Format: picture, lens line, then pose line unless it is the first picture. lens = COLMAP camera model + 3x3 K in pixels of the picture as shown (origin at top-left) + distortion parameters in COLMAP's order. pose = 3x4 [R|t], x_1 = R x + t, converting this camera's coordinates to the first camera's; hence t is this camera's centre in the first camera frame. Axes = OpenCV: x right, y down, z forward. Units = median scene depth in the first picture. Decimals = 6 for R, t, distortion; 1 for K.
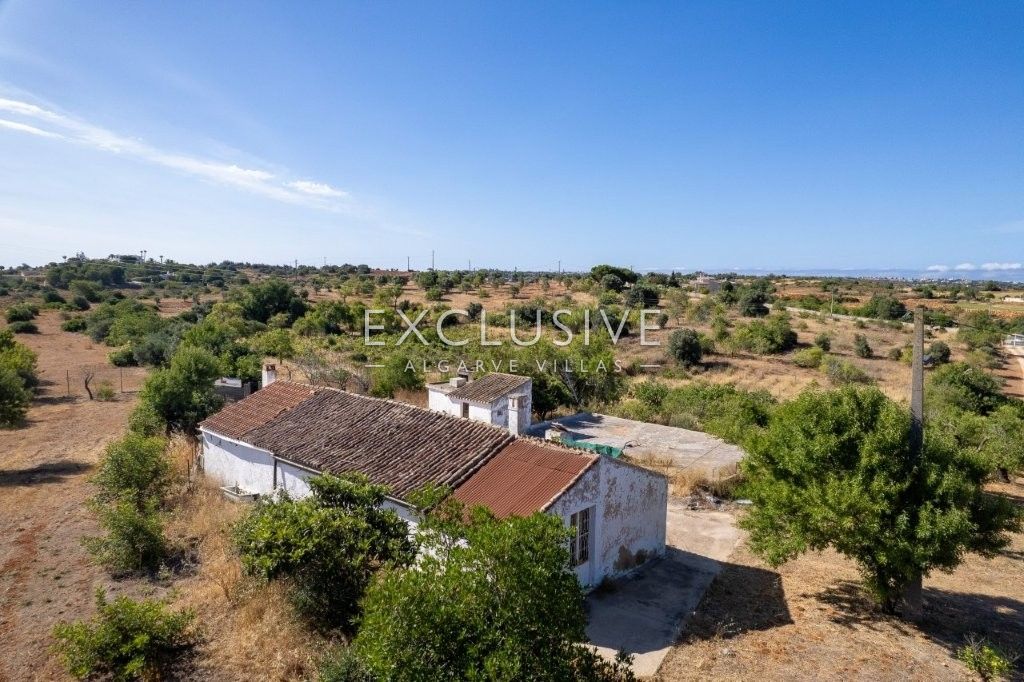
lens RADIAL K [[654.7, 0, 522.5], [0, 654.7, 336.6], [0, 0, 1]] dist [-0.029852, 0.013956]
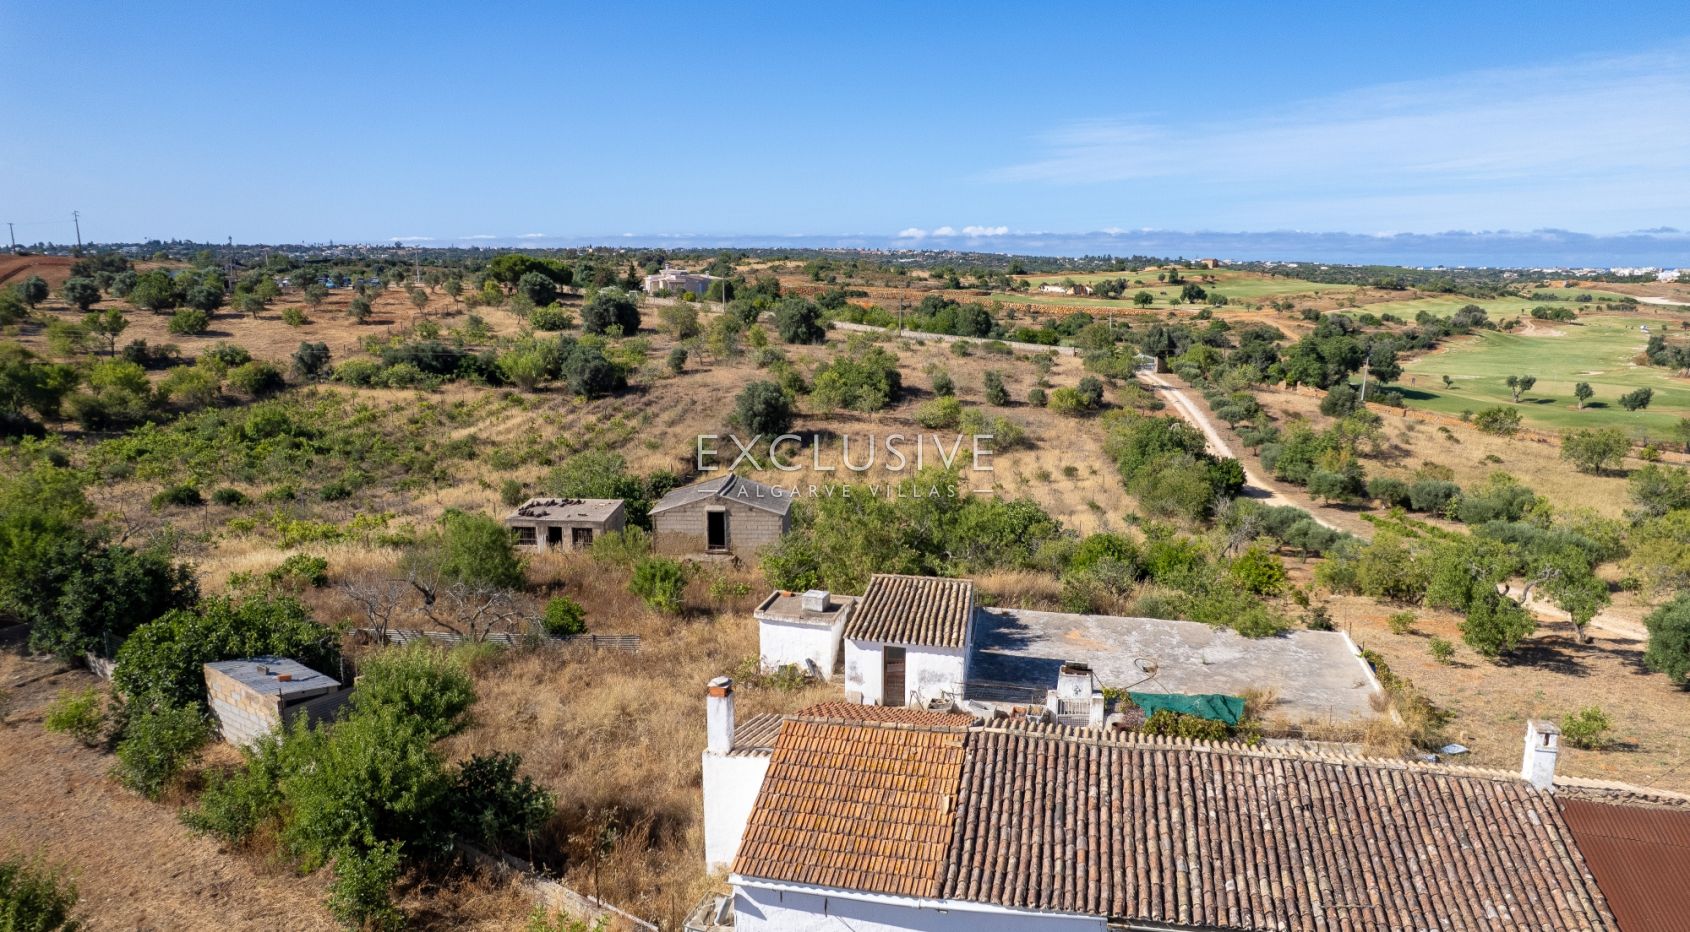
lens RADIAL K [[1084.7, 0, 854.3], [0, 1084.7, 468.4], [0, 0, 1]] dist [-0.072221, 0.067250]
pose [[0.869971, -0.103907, 0.482032, -0.168831], [0.050442, 0.991171, 0.122619, -0.050207], [-0.490517, -0.082360, 0.867531, 0.076829]]
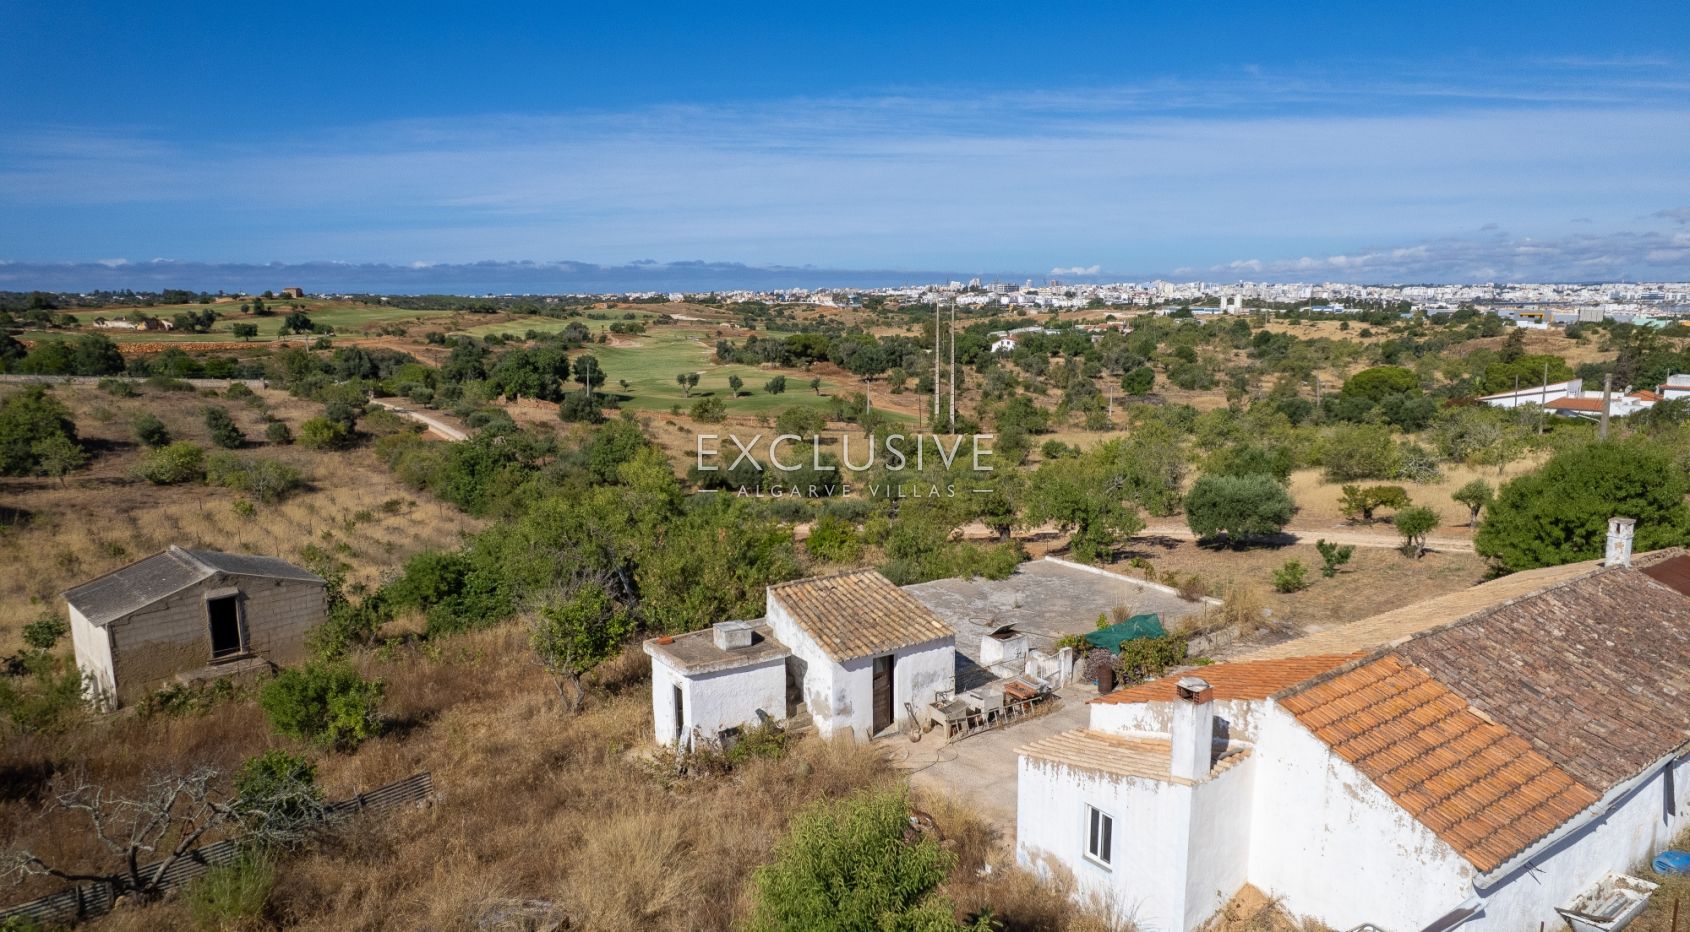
lens RADIAL K [[1084.7, 0, 847.1], [0, 1084.7, 505.1], [0, 0, 1]] dist [-0.072221, 0.067250]
pose [[0.231784, -0.204277, 0.951077, -0.242072], [0.092102, 0.977919, 0.187596, -0.044205], [-0.968397, 0.044114, 0.245480, 0.263289]]
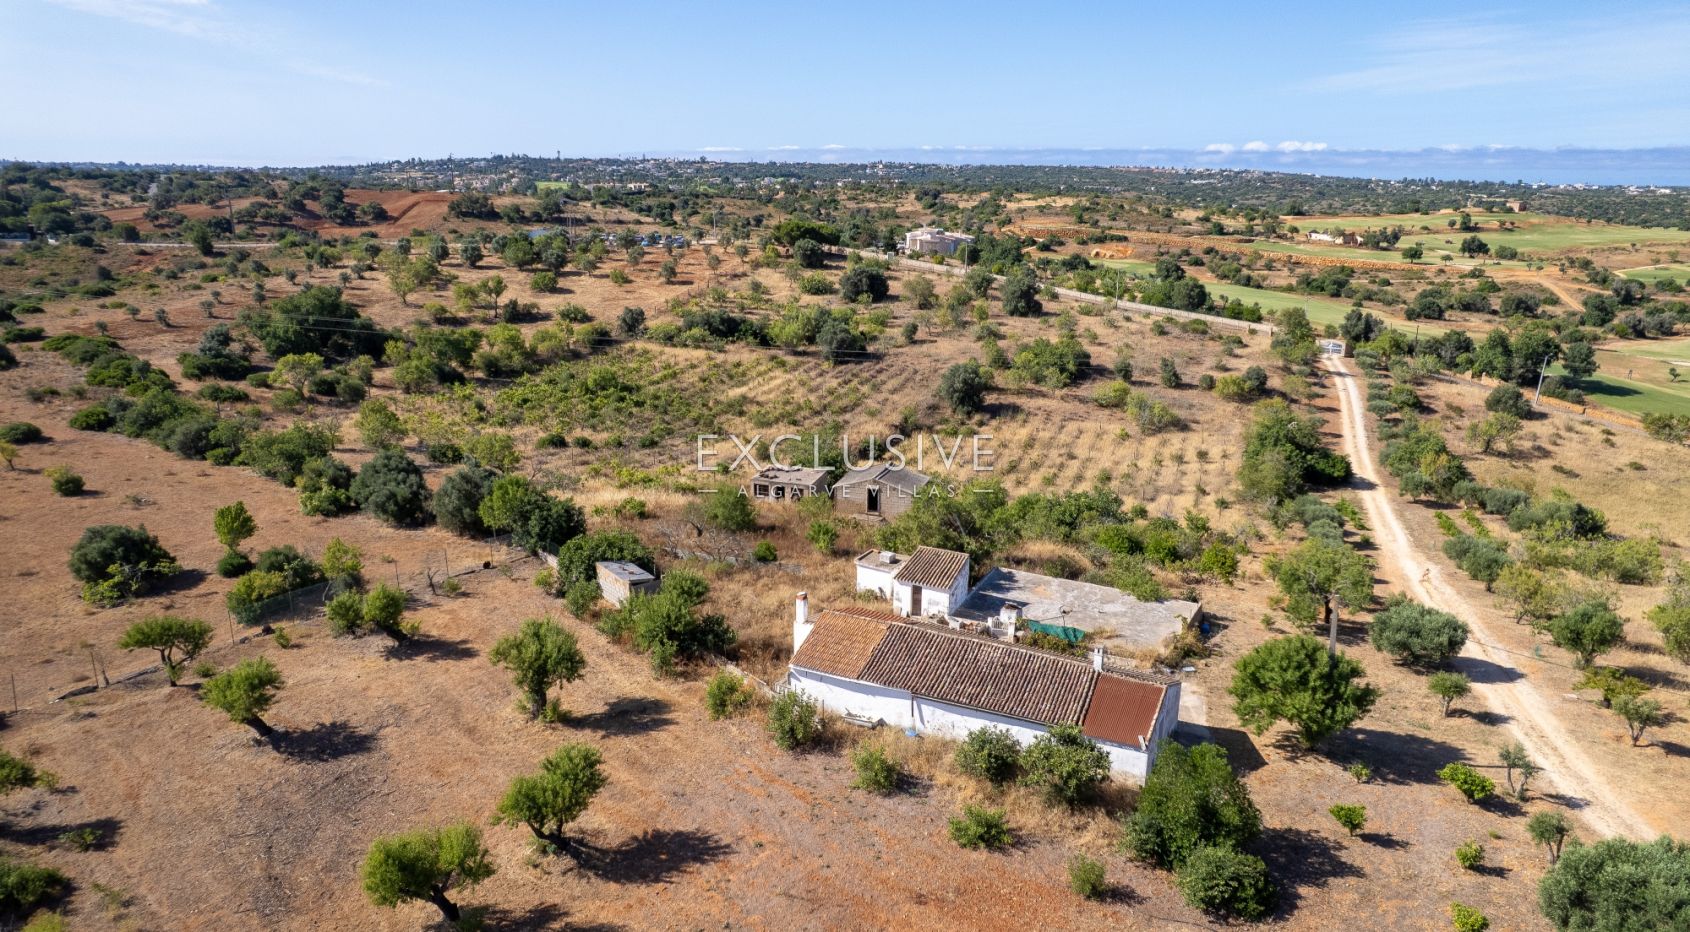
lens RADIAL K [[1084.7, 0, 844.2], [0, 1084.7, 464.0], [0, 0, 1]] dist [-0.072221, 0.067250]
pose [[0.969980, -0.071088, 0.232564, -0.189282], [0.027597, 0.982319, 0.185168, -0.134414], [-0.241615, -0.173191, 0.954792, -0.198978]]
